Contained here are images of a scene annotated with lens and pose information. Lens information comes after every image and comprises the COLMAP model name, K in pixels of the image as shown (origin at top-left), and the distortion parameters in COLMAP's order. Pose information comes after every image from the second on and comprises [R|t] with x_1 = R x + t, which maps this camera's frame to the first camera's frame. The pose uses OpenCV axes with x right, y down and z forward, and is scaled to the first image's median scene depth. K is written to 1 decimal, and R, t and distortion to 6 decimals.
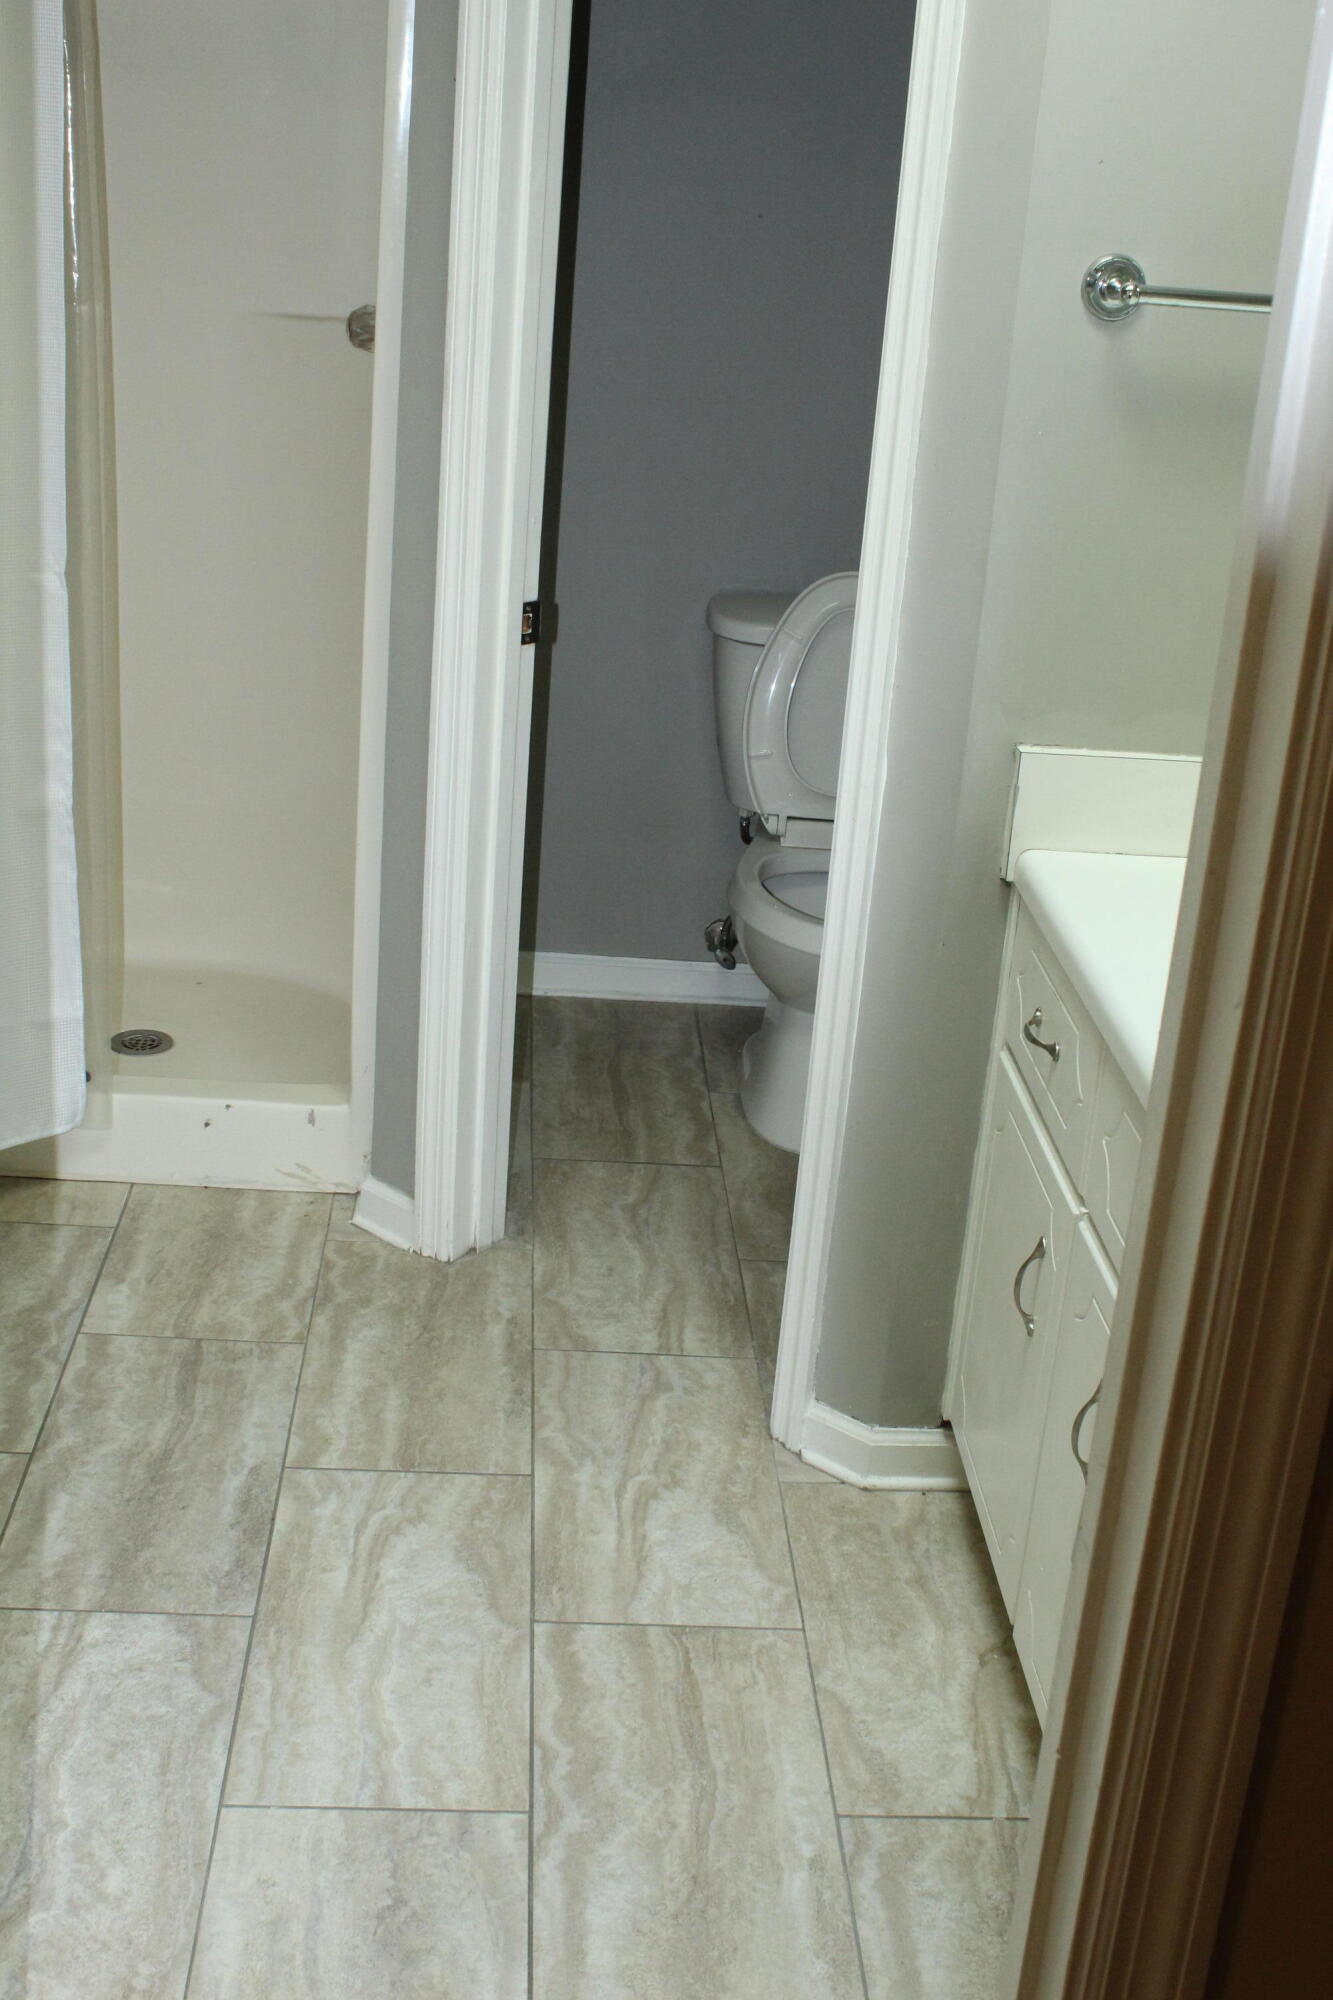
lens RADIAL K [[2314.4, 0, 661.9], [0, 2314.4, 1000.5], [0, 0, 1]] dist [-0.073919, 0.000000]
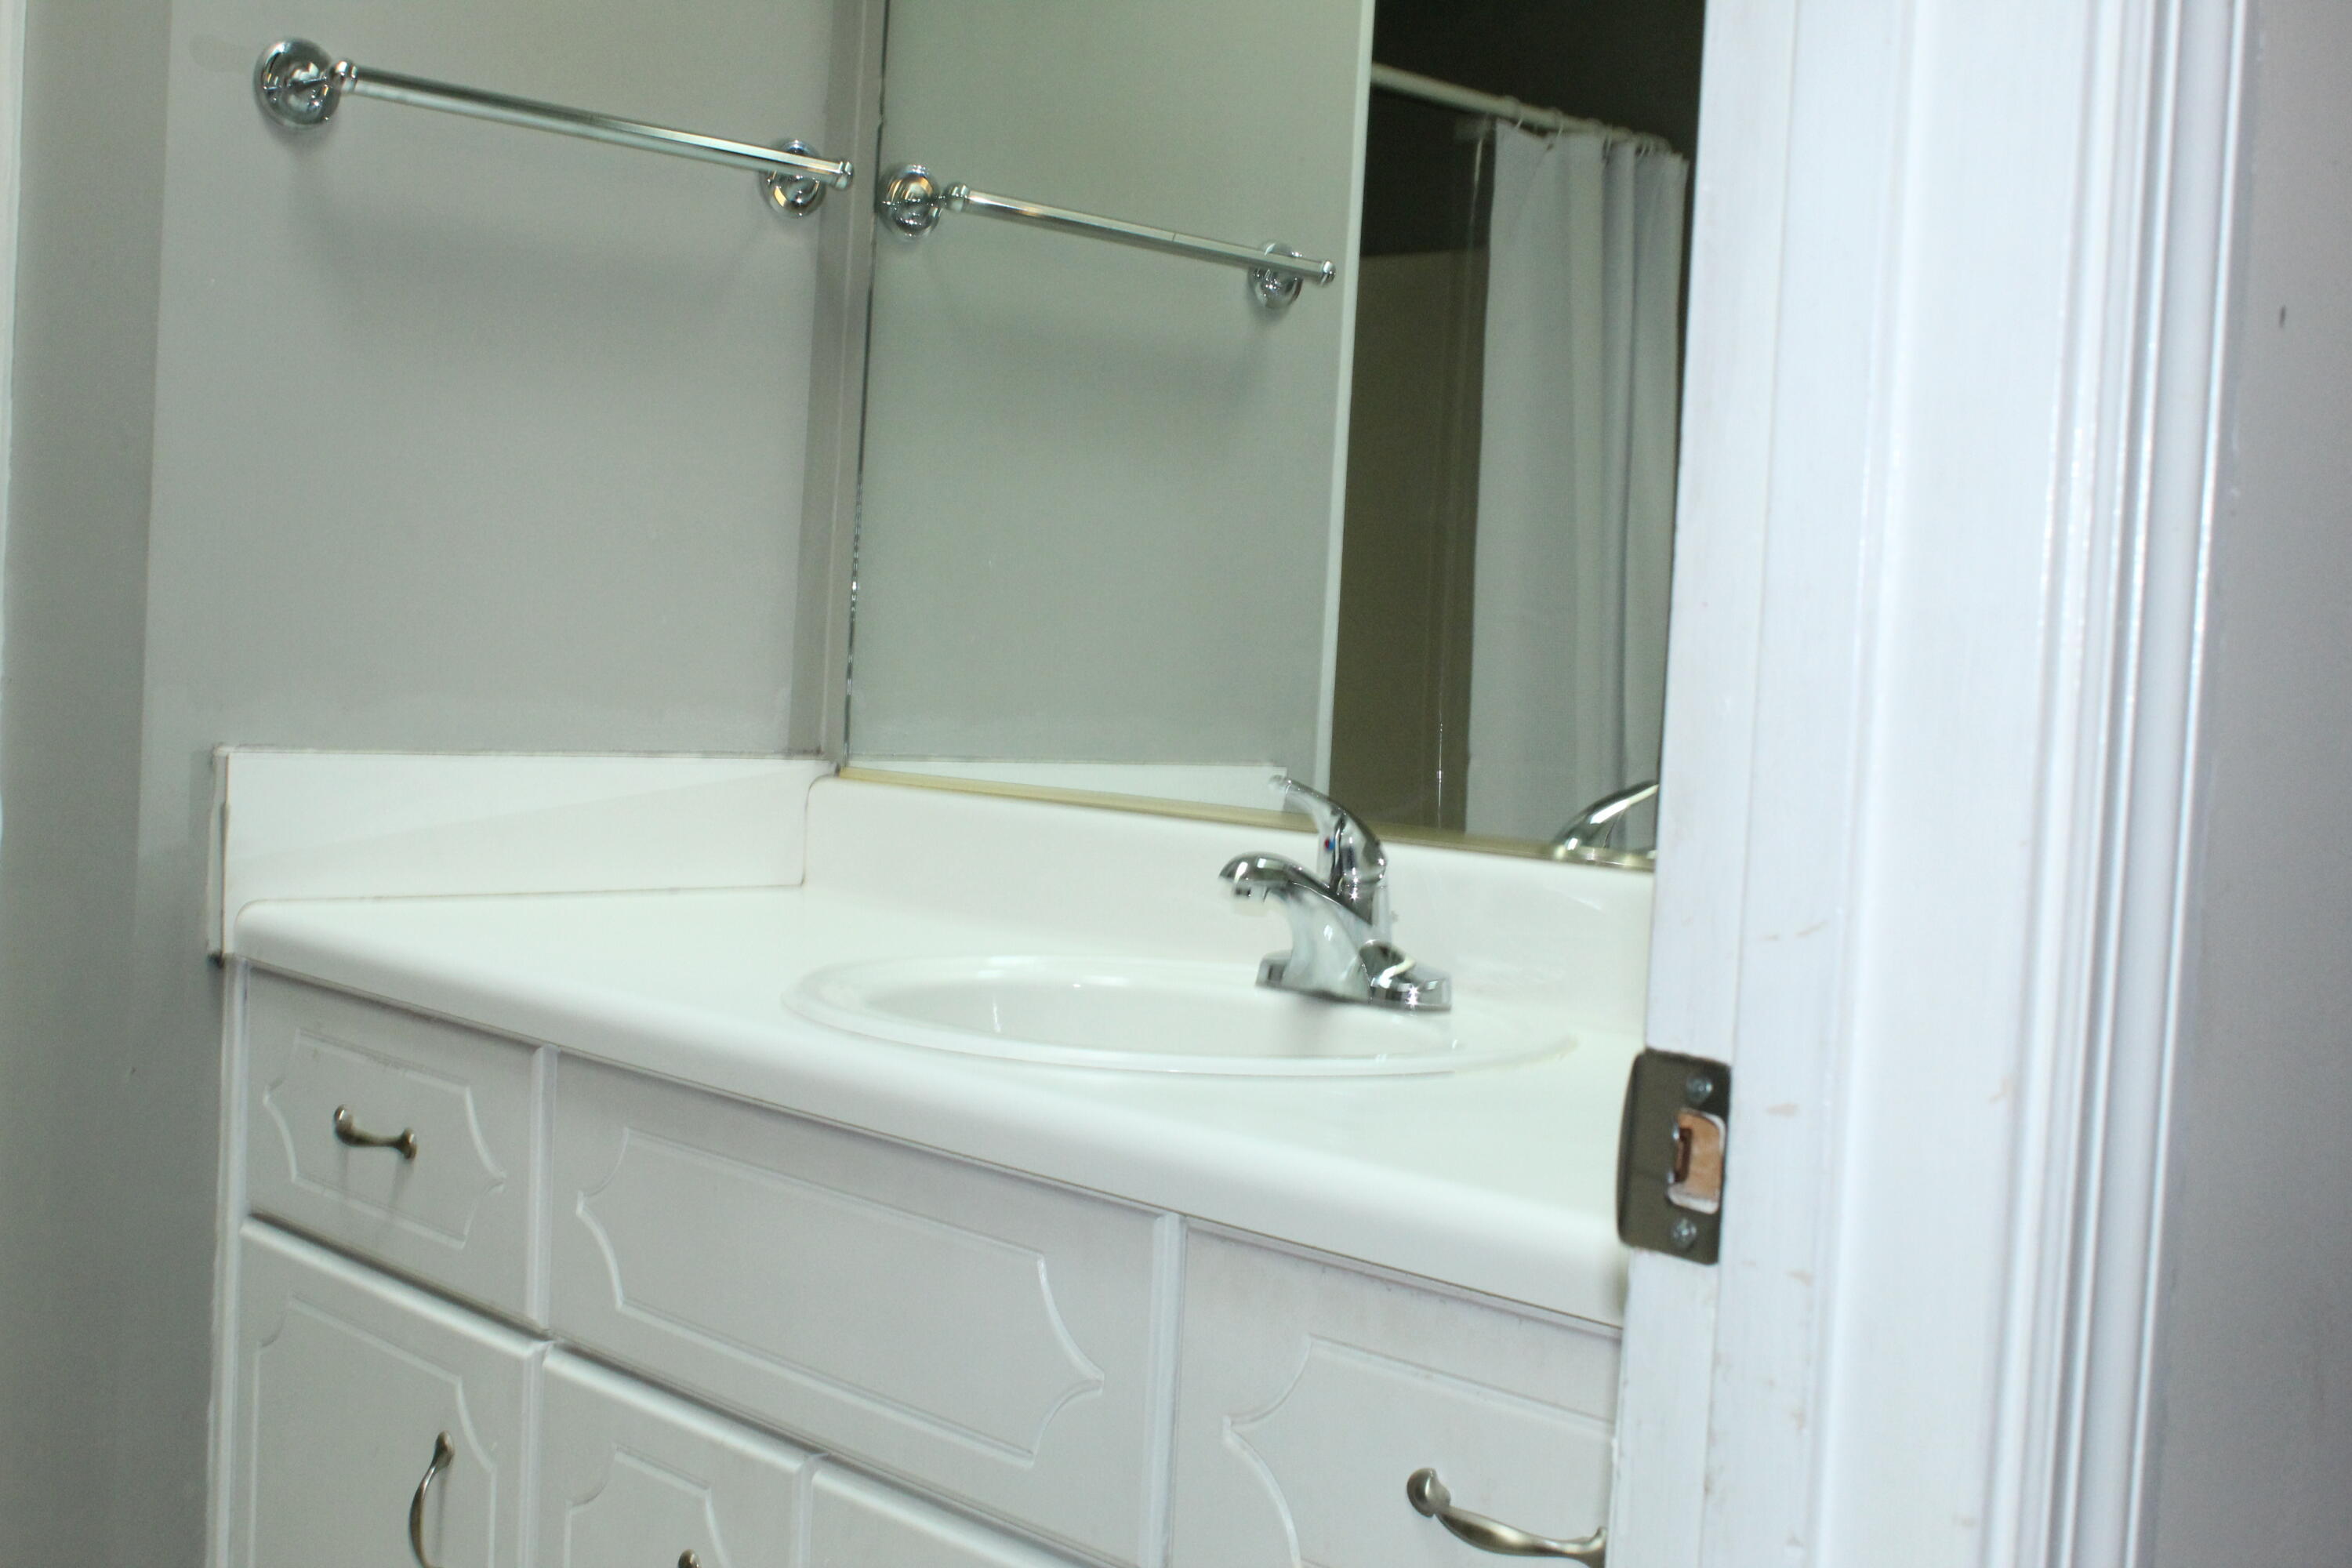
lens RADIAL K [[2721.7, 0, 1162.1], [0, 2721.7, 803.1], [0, 0, 1]] dist [-0.073919, 0.000000]
pose [[0.754154, -0.065722, 0.653401, -0.123620], [0.235999, 0.955633, -0.176269, 0.087499], [-0.612826, 0.287136, 0.736204, 0.213791]]
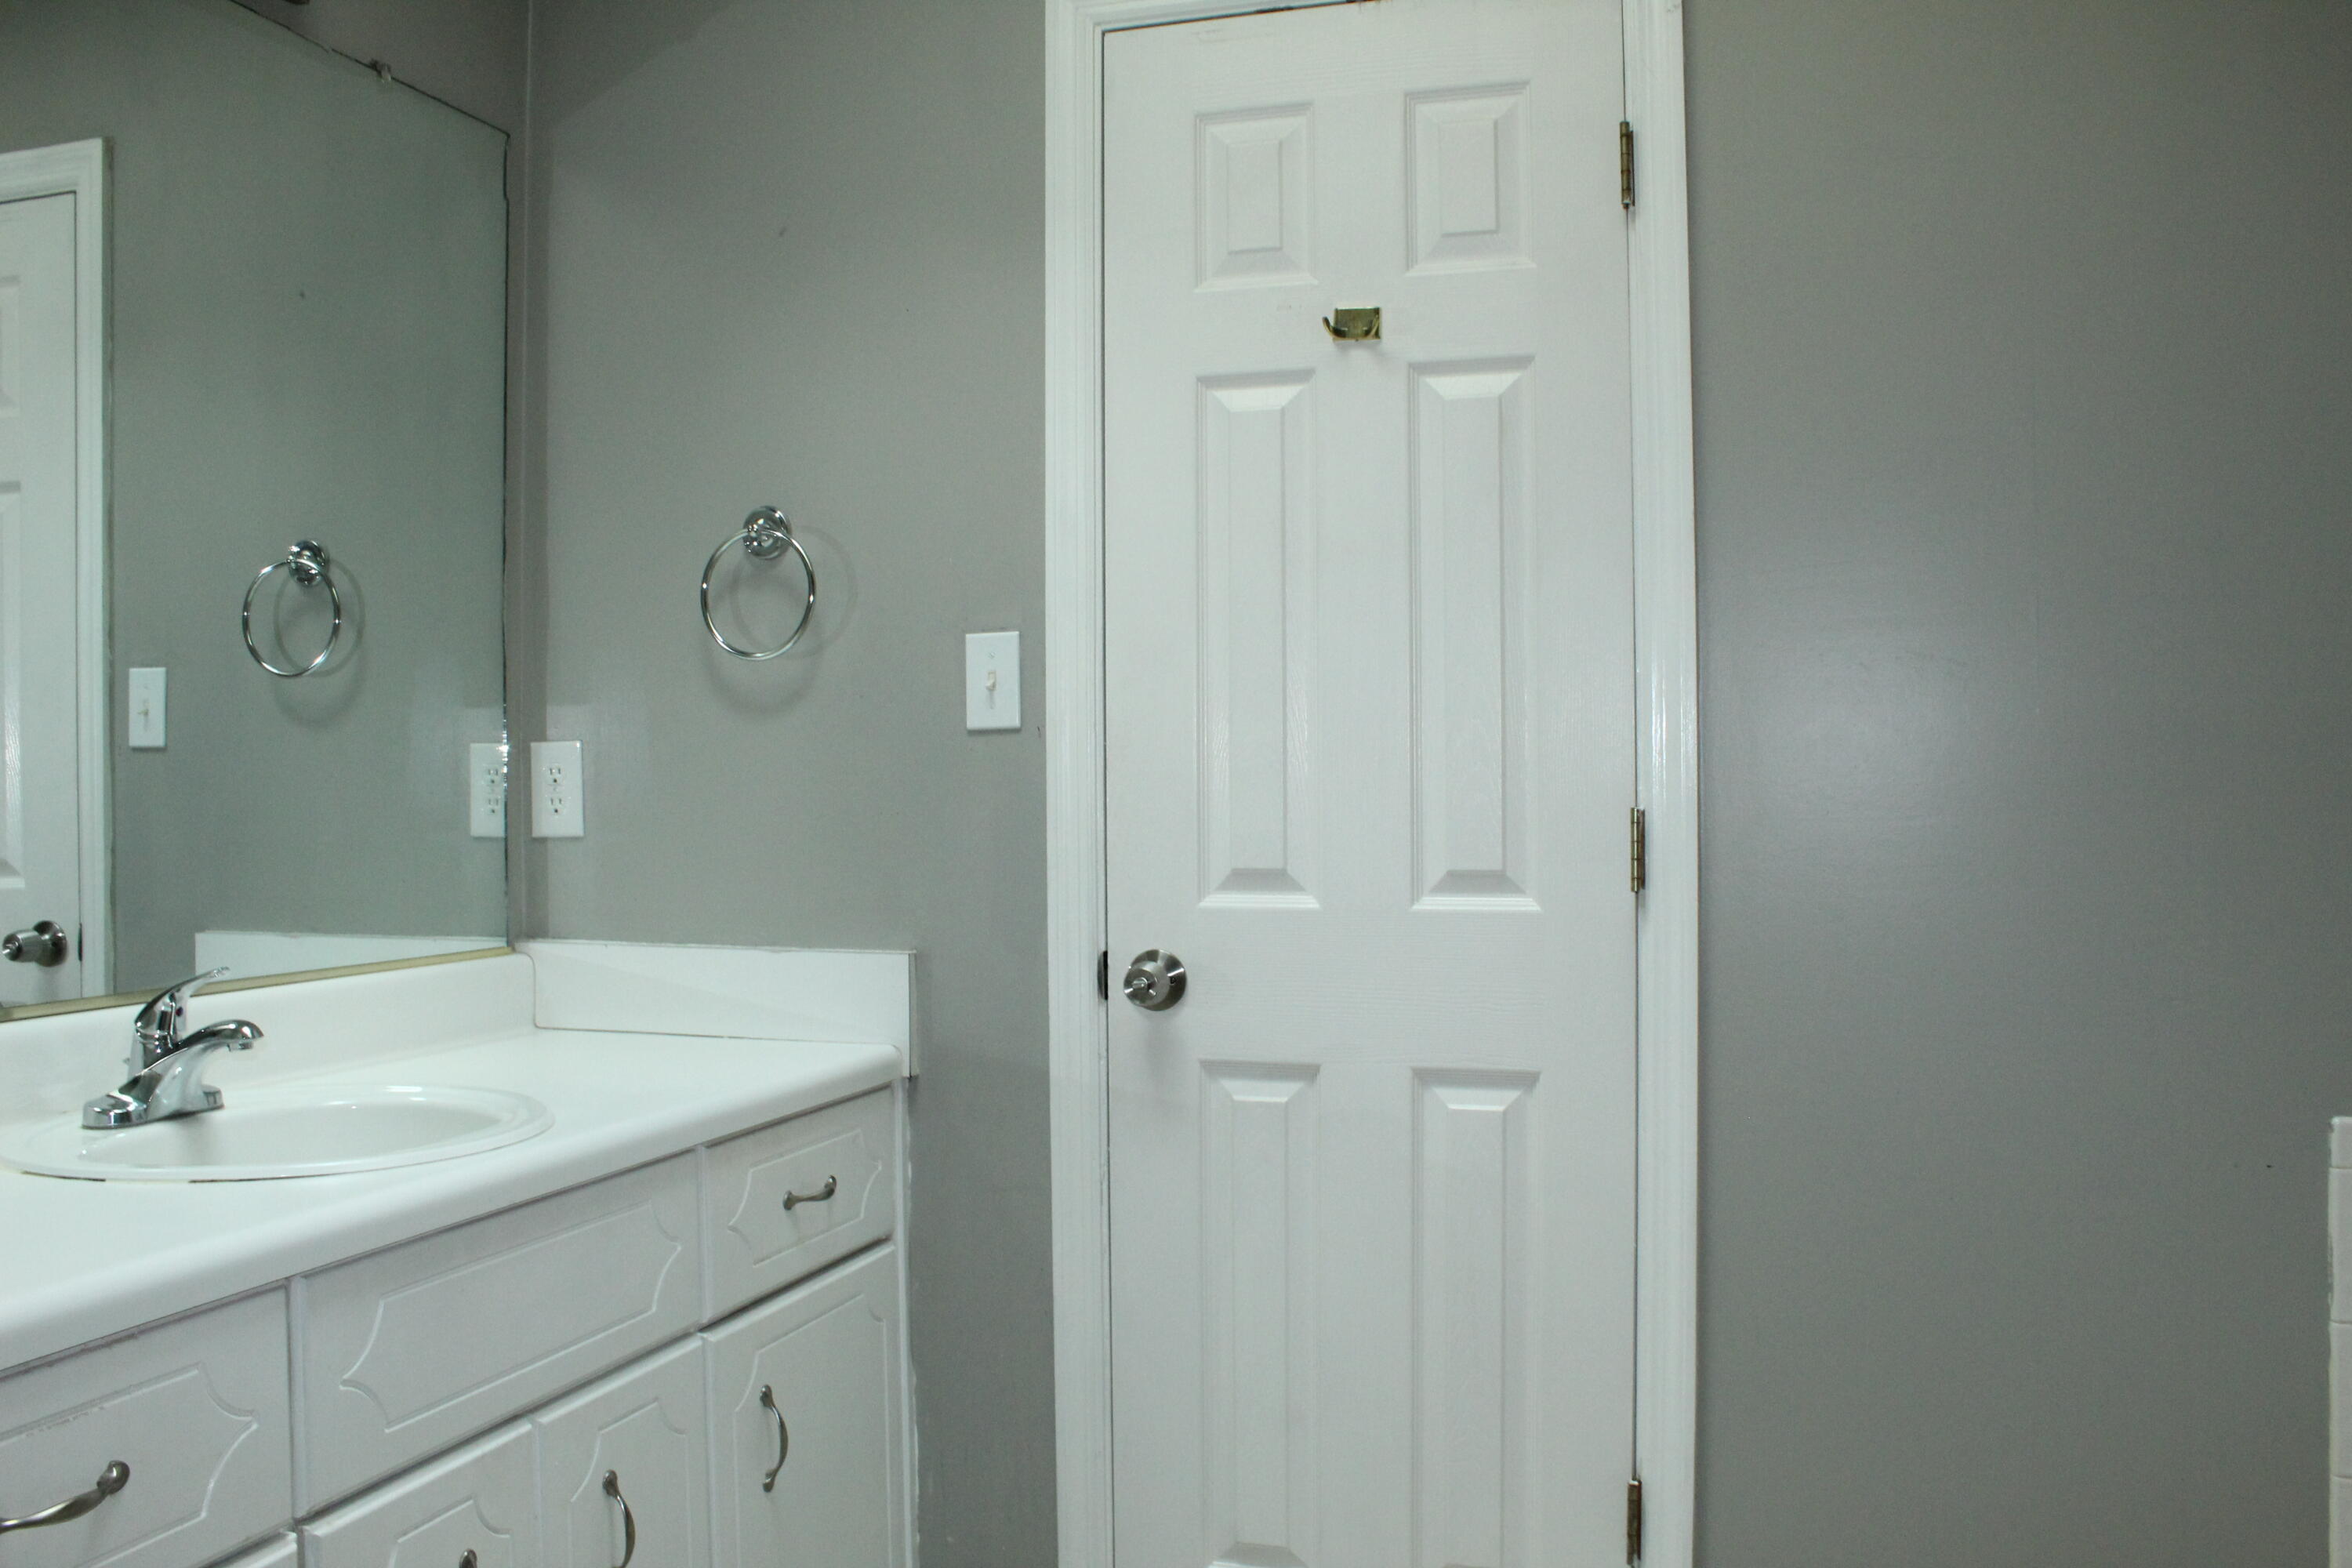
lens RADIAL K [[1976.6, 0, 1168.8], [0, 1976.6, 784.1], [0, 0, 1]] dist [-0.170676, 0.156551]
pose [[-0.934920, -0.059845, 0.349775, -0.207744], [0.075710, 0.929342, 0.361374, -0.246614], [-0.346687, 0.364337, -0.864330, 0.981332]]
